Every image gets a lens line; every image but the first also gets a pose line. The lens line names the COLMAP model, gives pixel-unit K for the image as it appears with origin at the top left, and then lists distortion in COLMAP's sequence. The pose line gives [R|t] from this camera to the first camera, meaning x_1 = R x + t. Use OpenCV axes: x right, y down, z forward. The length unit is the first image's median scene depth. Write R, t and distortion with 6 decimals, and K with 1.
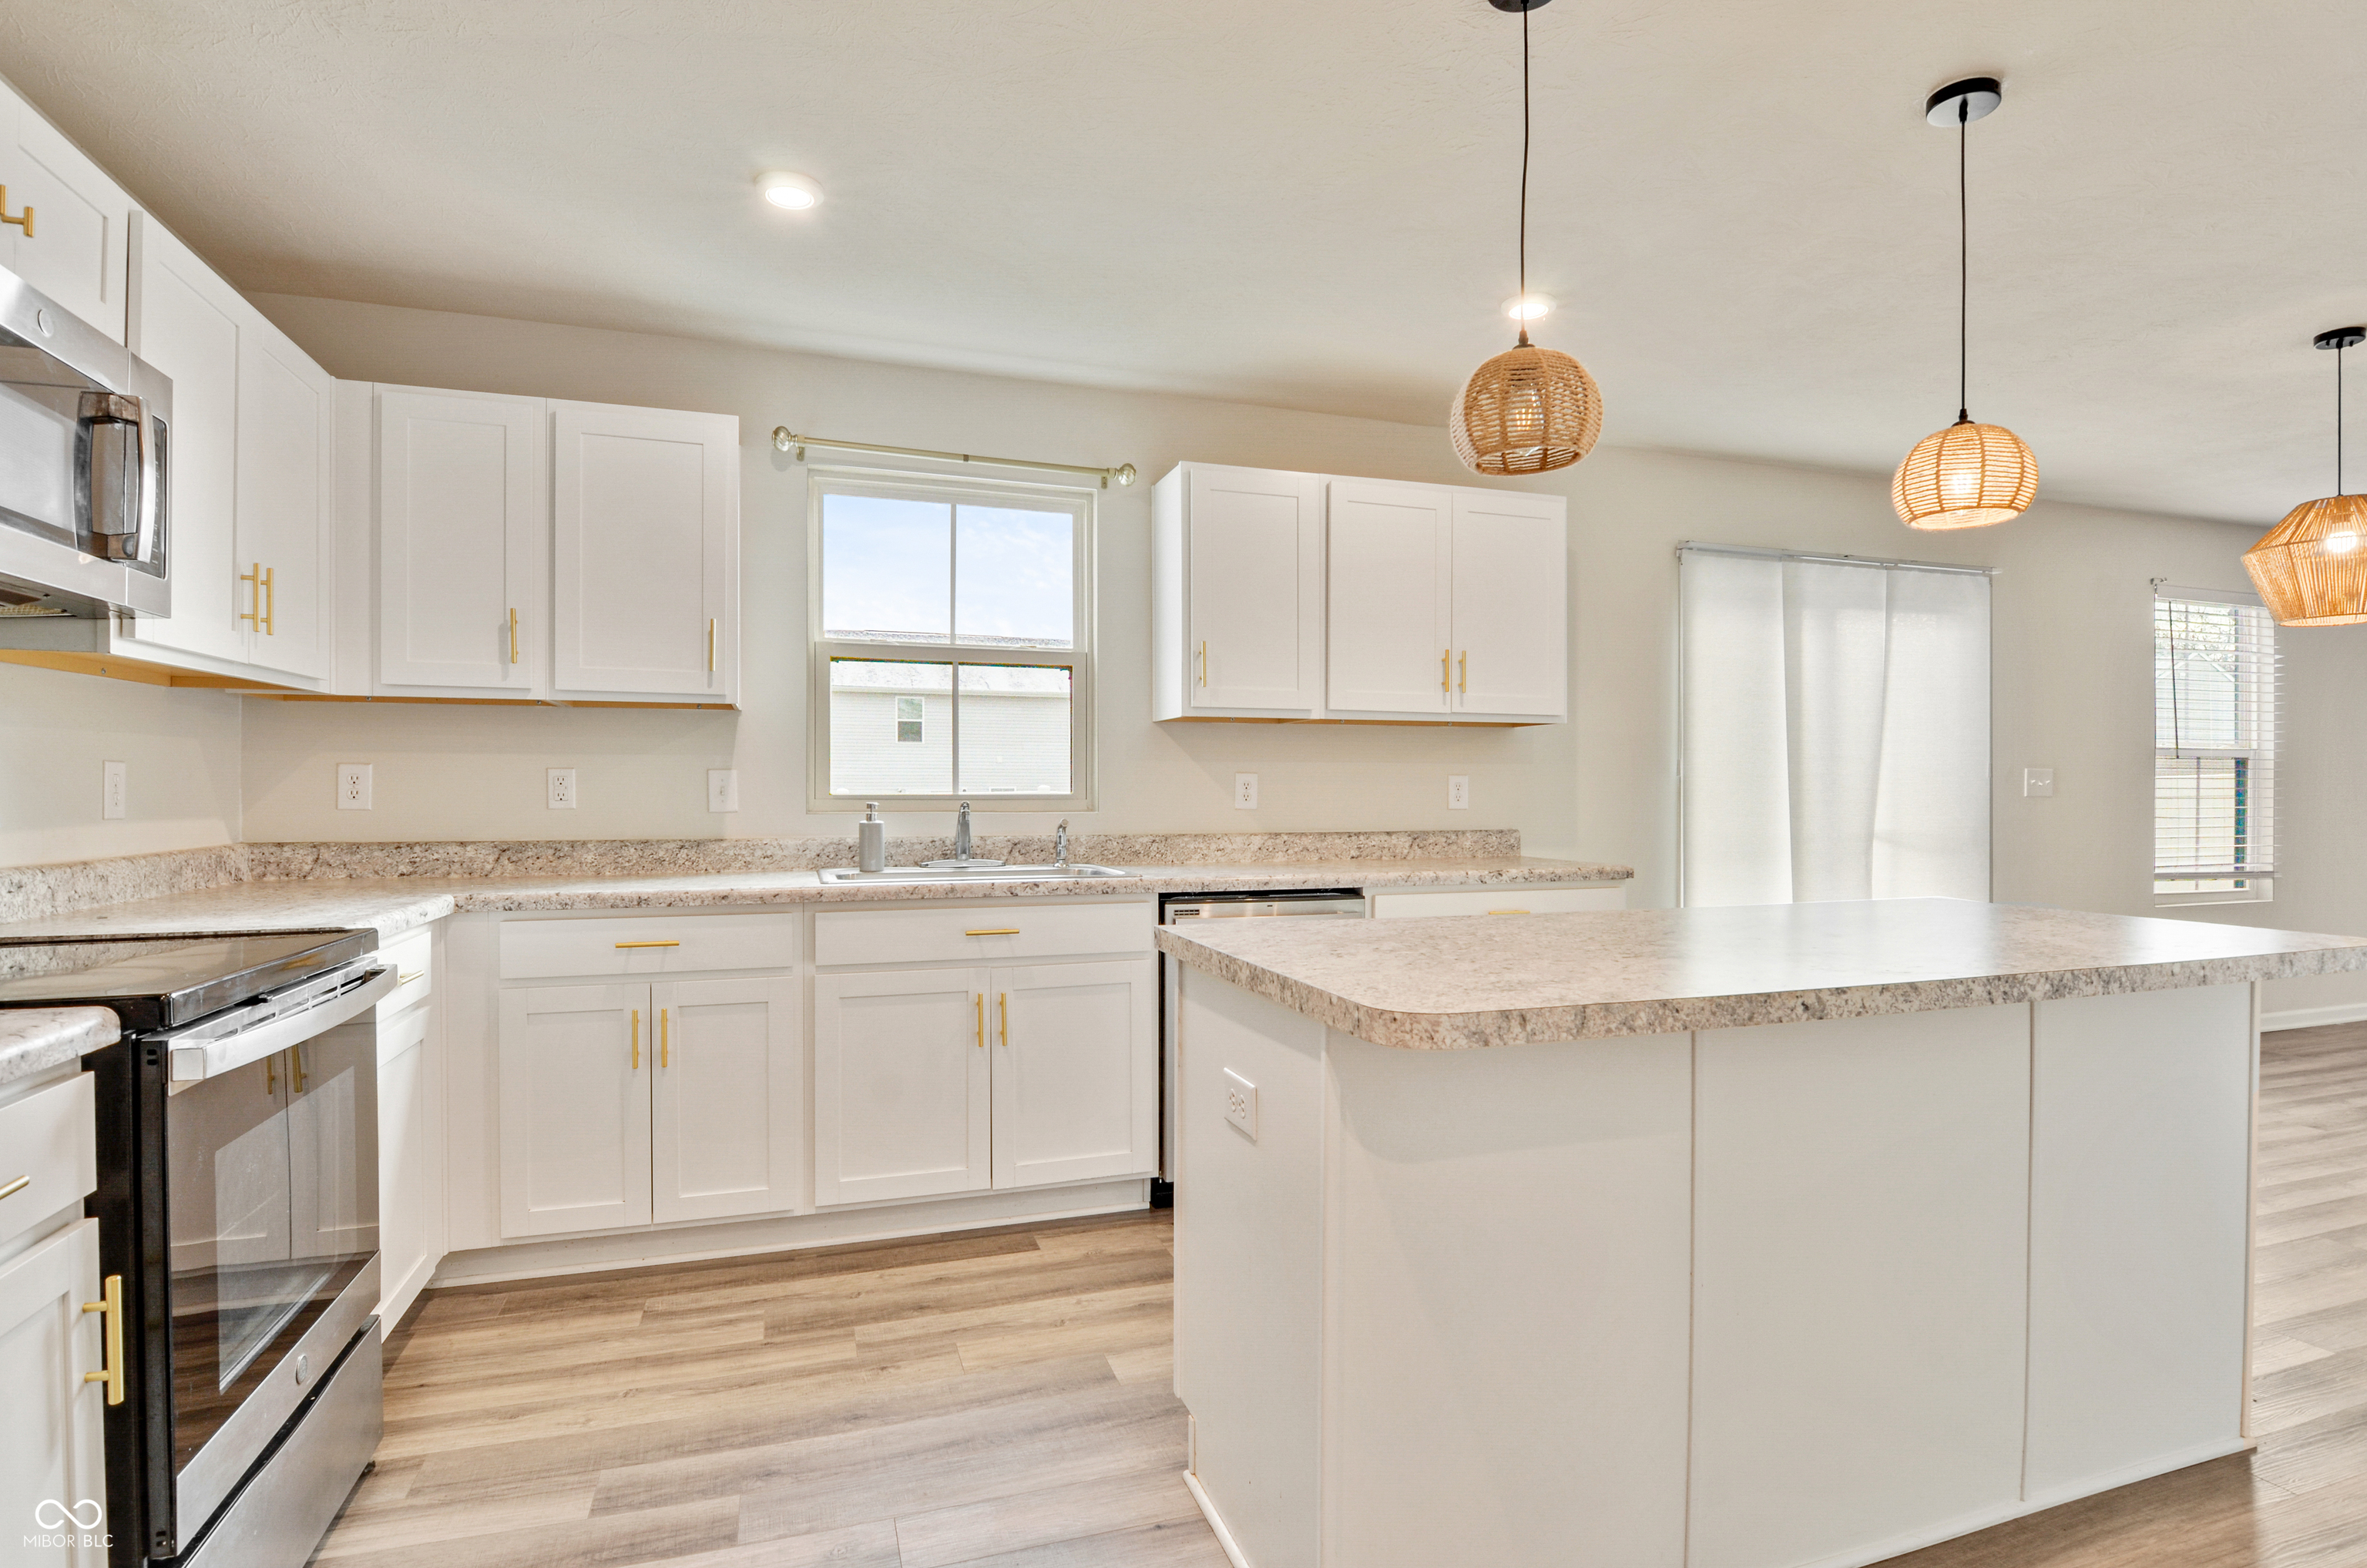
lens RADIAL K [[1179.1, 0, 1190.0], [0, 1179.1, 790.5], [0, 0, 1]] dist [-0.015831, -0.004238]
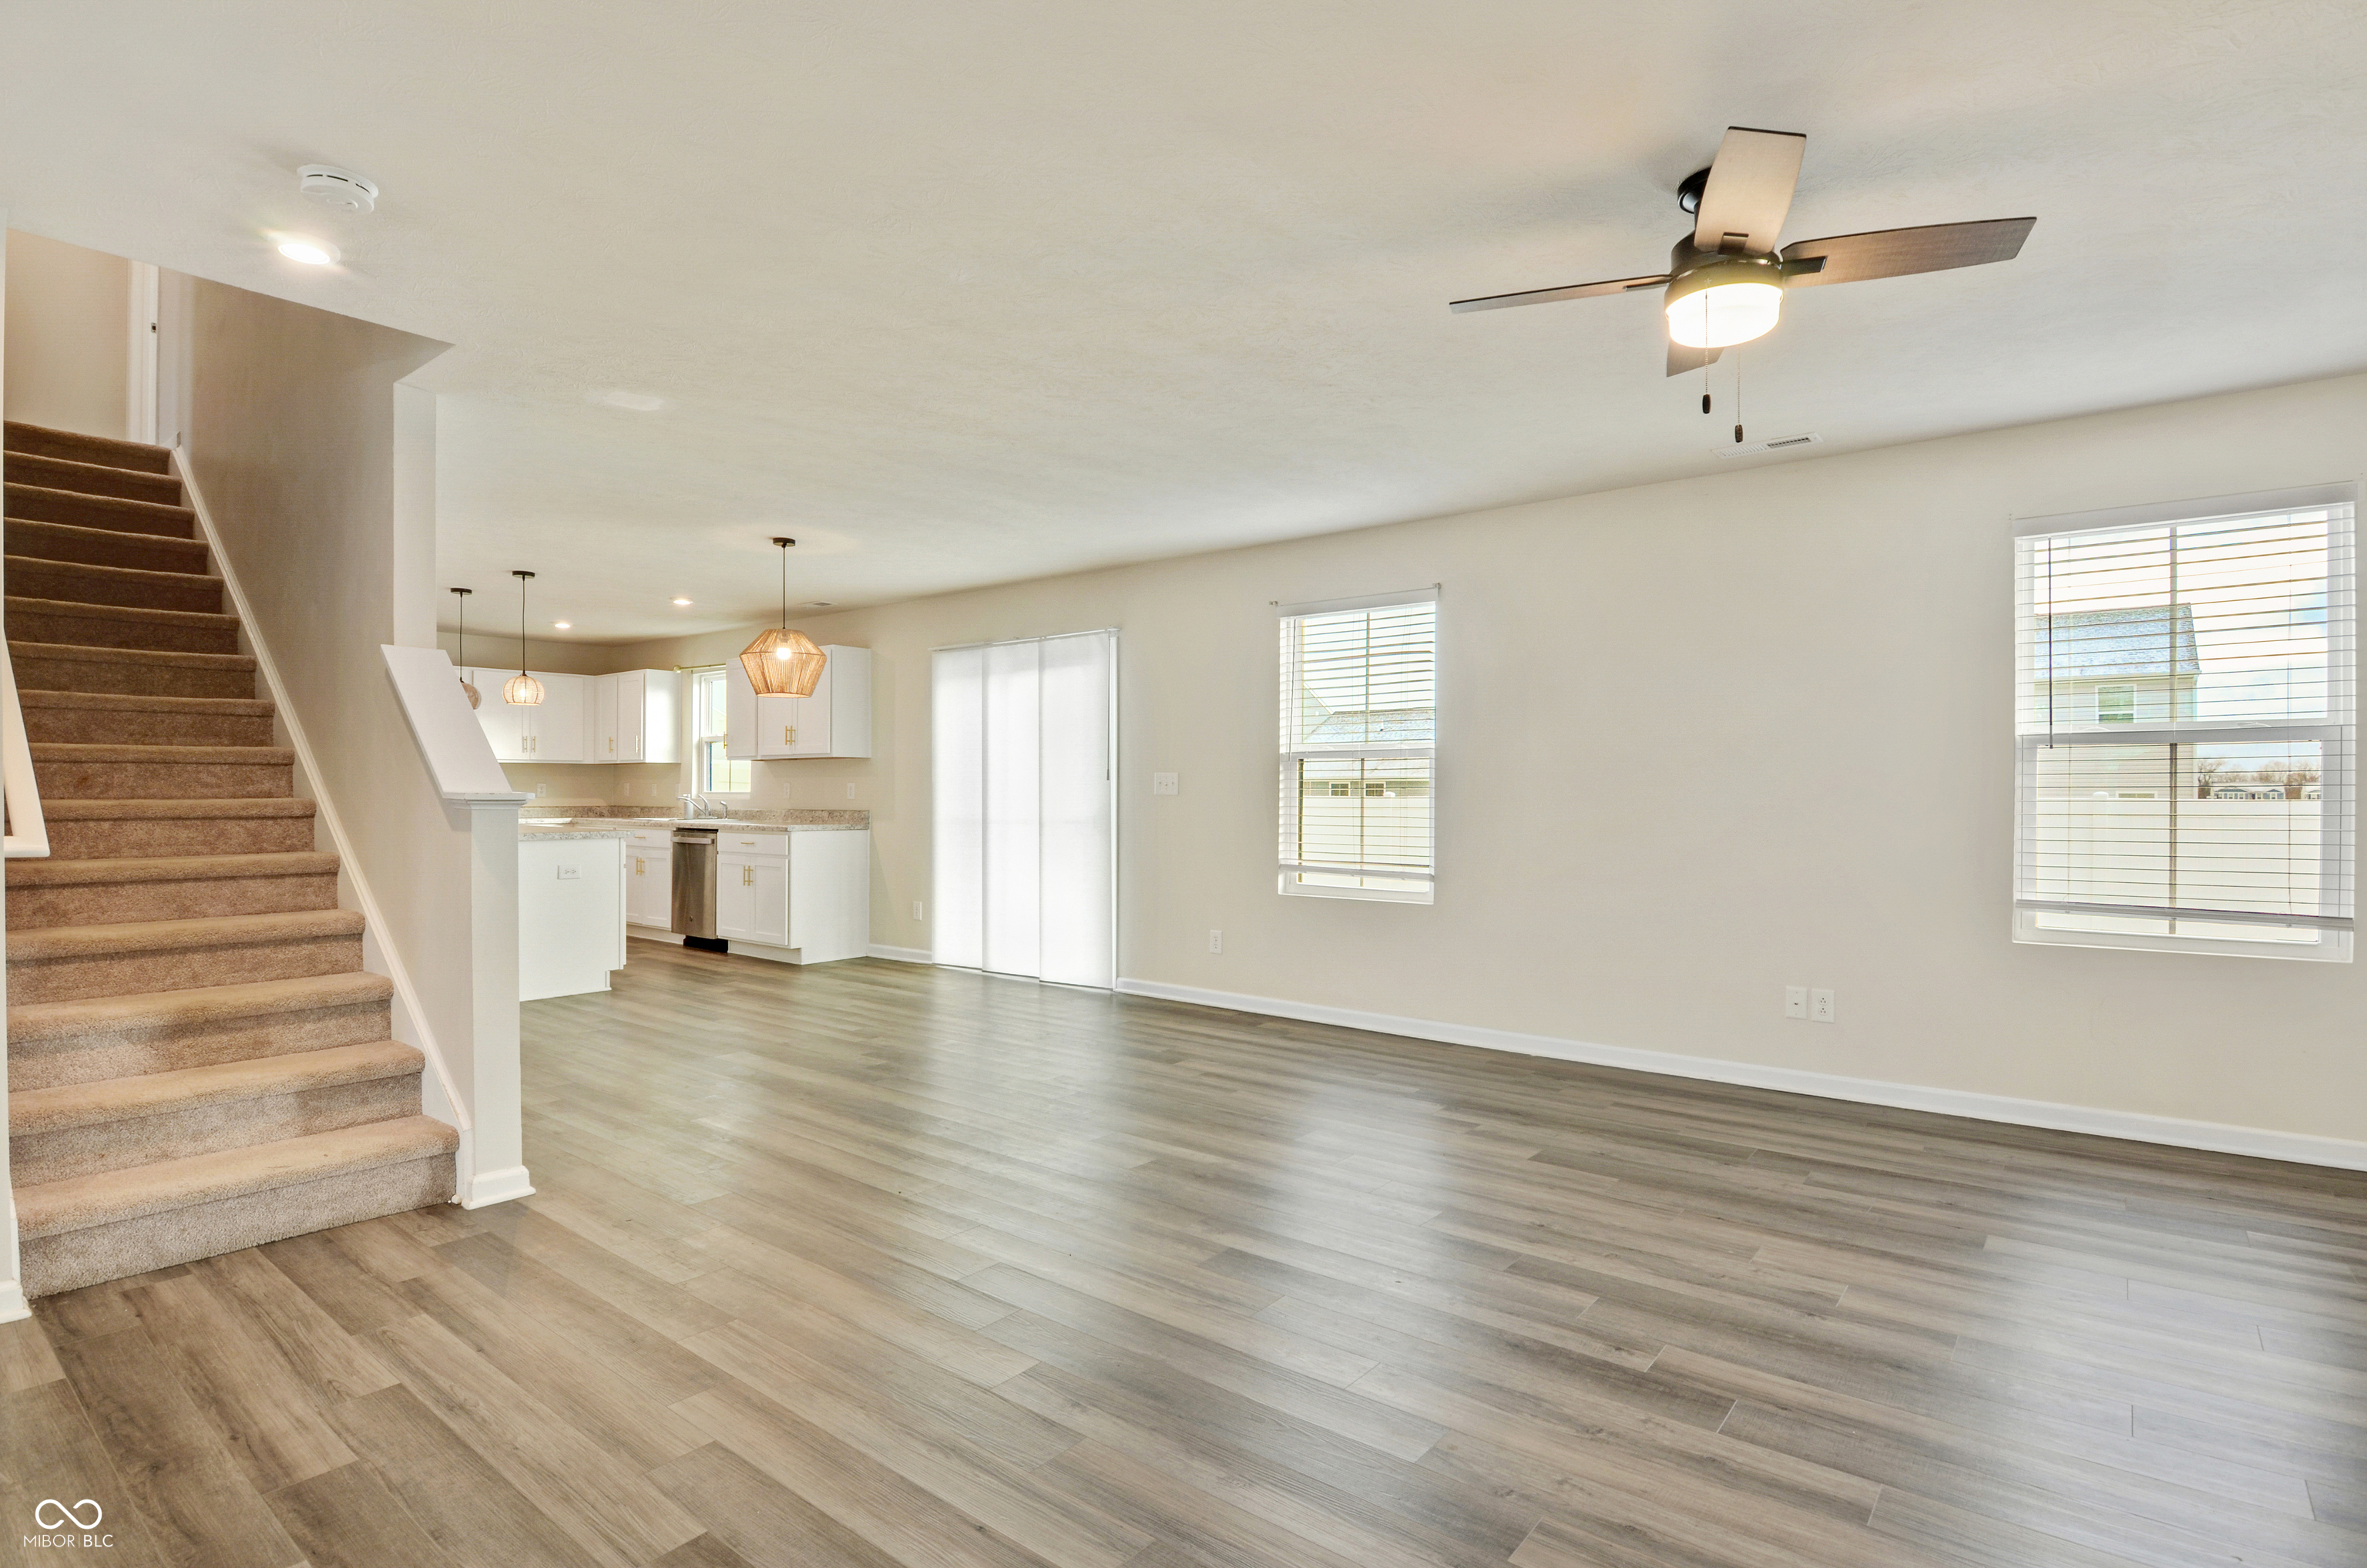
lens RADIAL K [[1179.1, 0, 1186.1], [0, 1179.1, 779.2], [0, 0, 1]] dist [-0.015831, -0.004238]
pose [[0.540084, -0.011469, -0.841533, 2.360394], [-0.005720, 0.999834, -0.017297, 0.013513], [0.841592, 0.014155, 0.539929, 0.427824]]
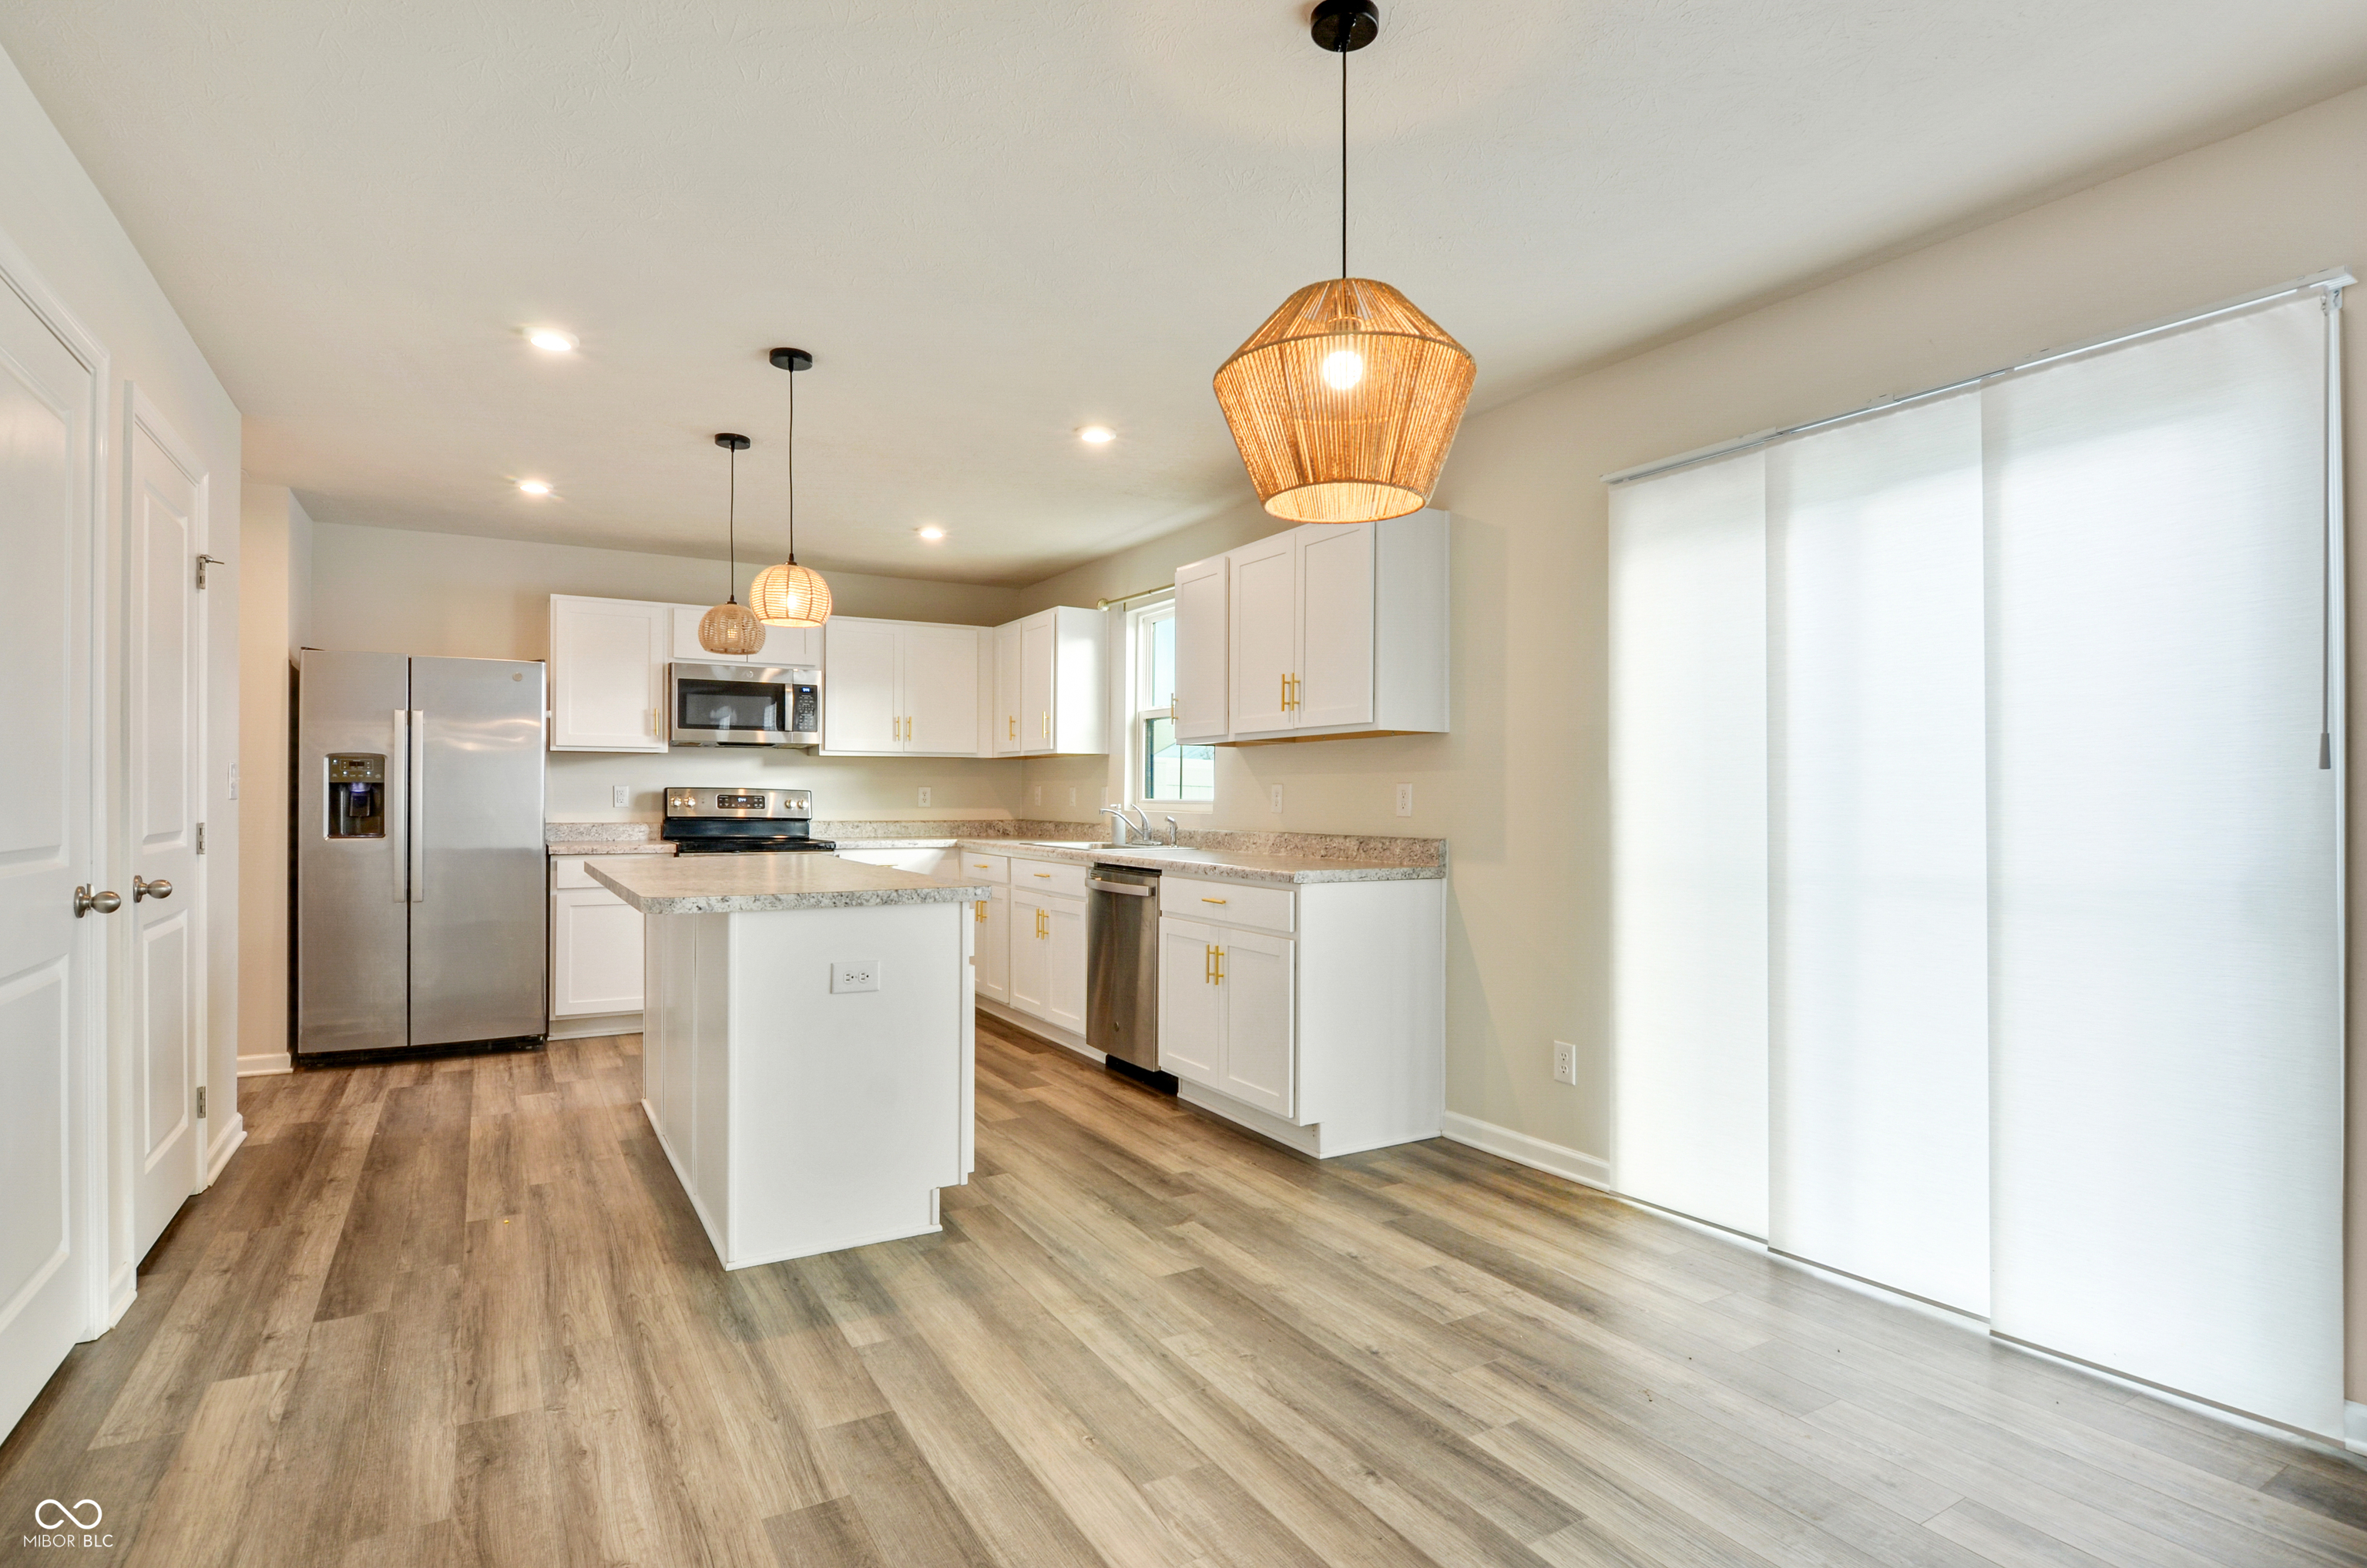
lens RADIAL K [[1179.1, 0, 1204.6], [0, 1179.1, 791.6], [0, 0, 1]] dist [-0.015831, -0.004238]
pose [[0.219521, -0.008044, -0.975575, 1.260309], [-0.011037, 0.999882, -0.010728, 0.007360], [0.975545, 0.013122, 0.219406, 0.649971]]
